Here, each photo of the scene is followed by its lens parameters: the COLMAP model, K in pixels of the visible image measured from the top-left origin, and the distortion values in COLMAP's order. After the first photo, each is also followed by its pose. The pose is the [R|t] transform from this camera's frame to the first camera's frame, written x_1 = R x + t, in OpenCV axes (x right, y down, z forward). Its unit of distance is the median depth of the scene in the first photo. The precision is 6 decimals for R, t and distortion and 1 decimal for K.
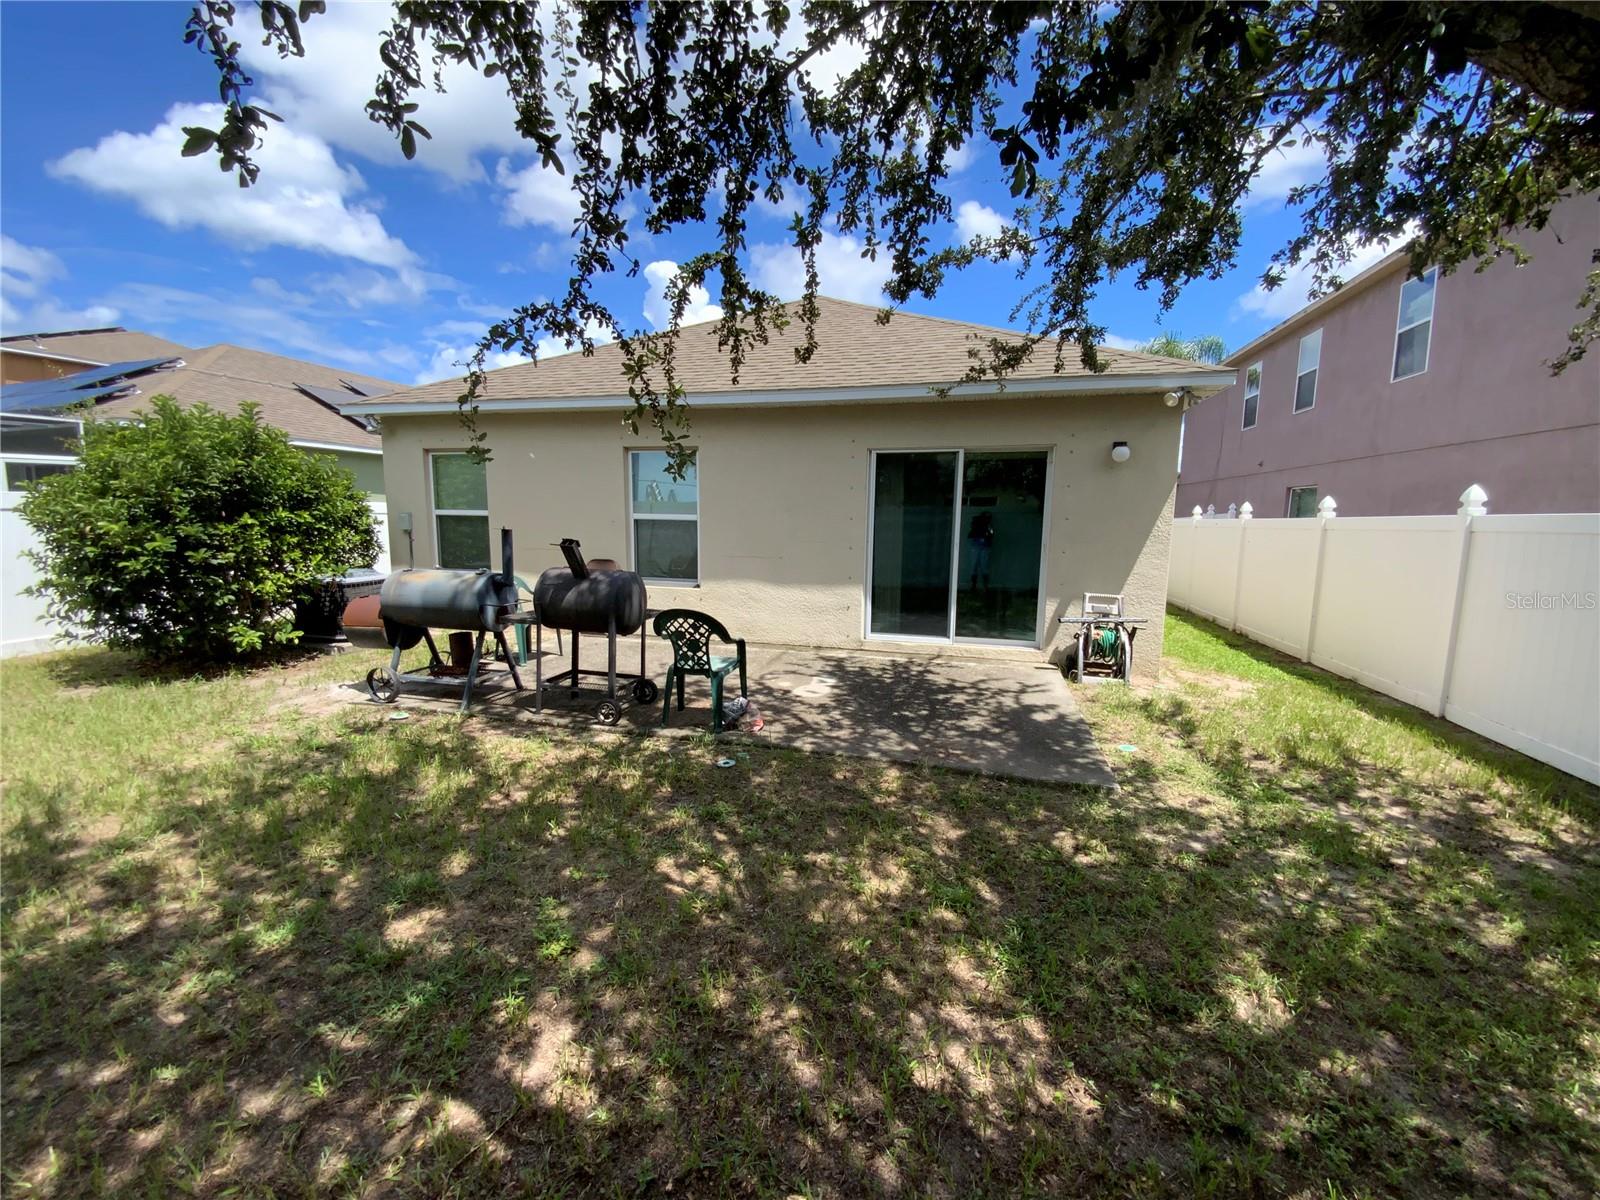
lens RADIAL K [[652.1, 0, 786.8], [0, 652.1, 596.1], [0, 0, 1]] dist [0.010758, -0.005153]
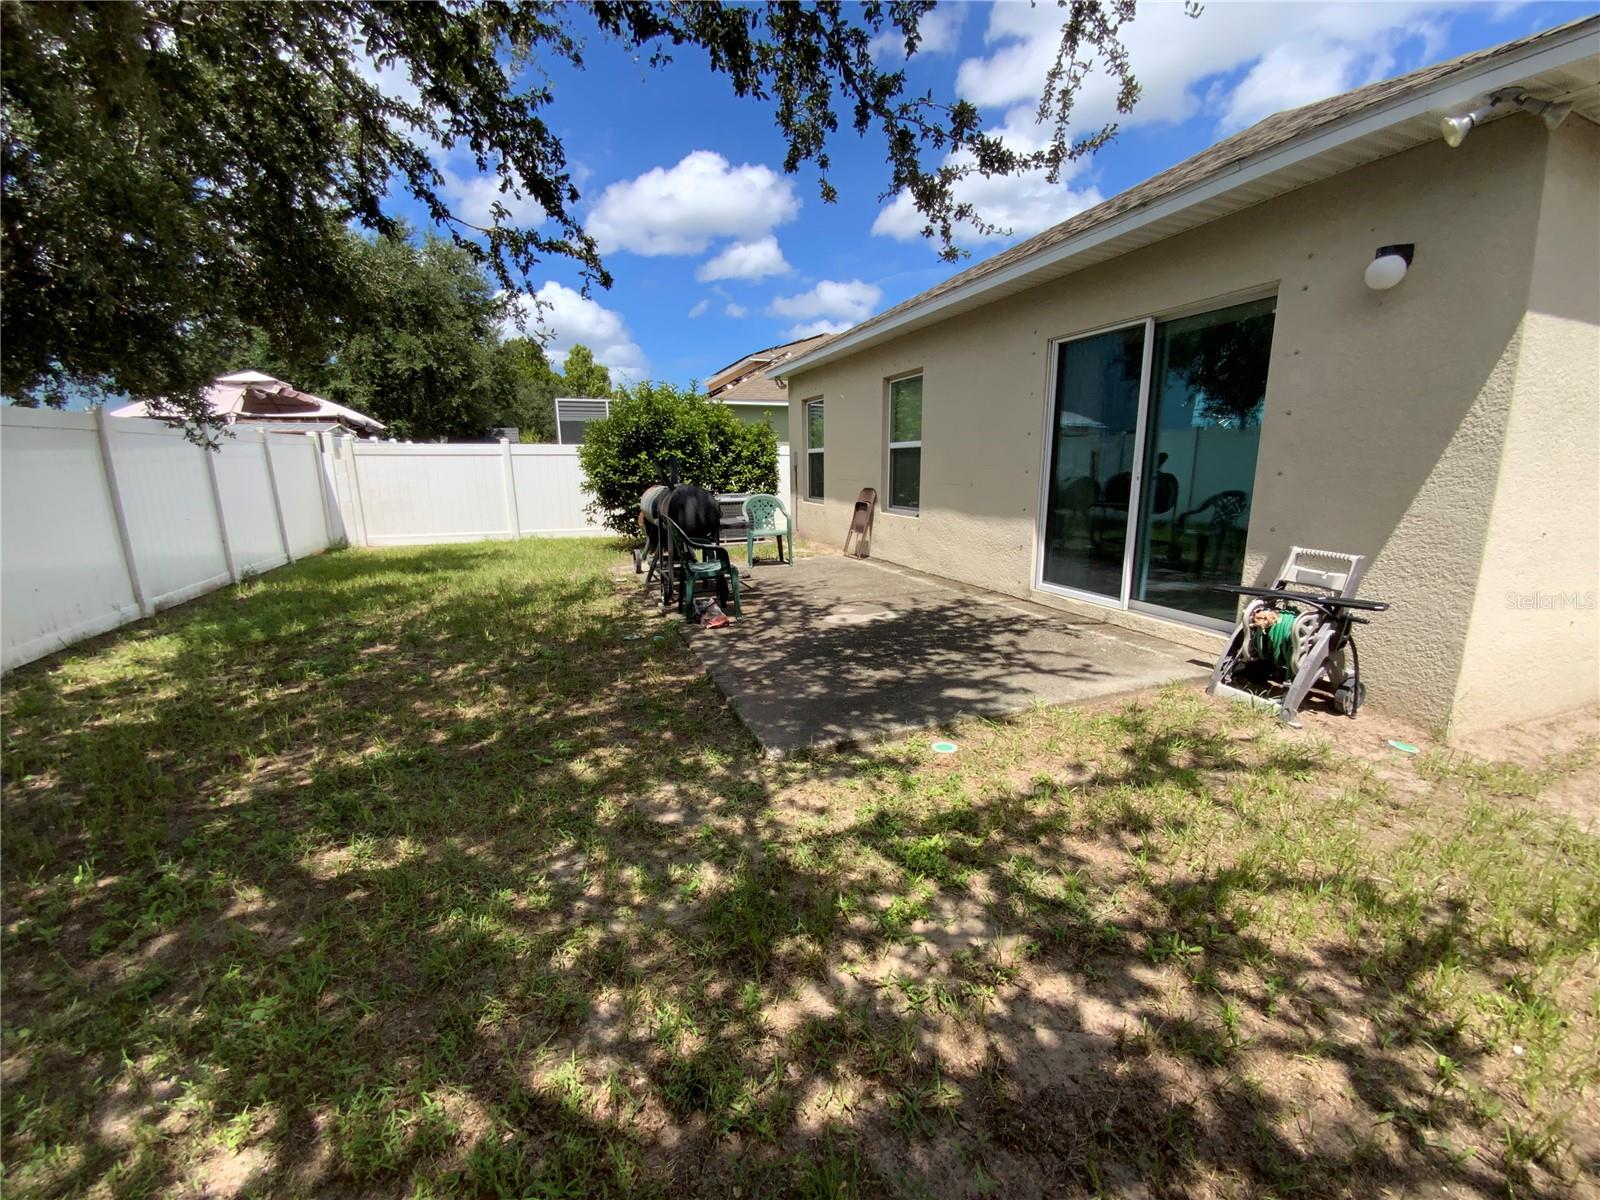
lens RADIAL K [[652.1, 0, 805.2], [0, 652.1, 604.9], [0, 0, 1]] dist [0.010758, -0.005153]
pose [[0.576563, 0.149255, -0.803305, 0.898245], [-0.083063, 0.988787, 0.124100, 0.014583], [0.812820, -0.004826, 0.582495, 0.466070]]
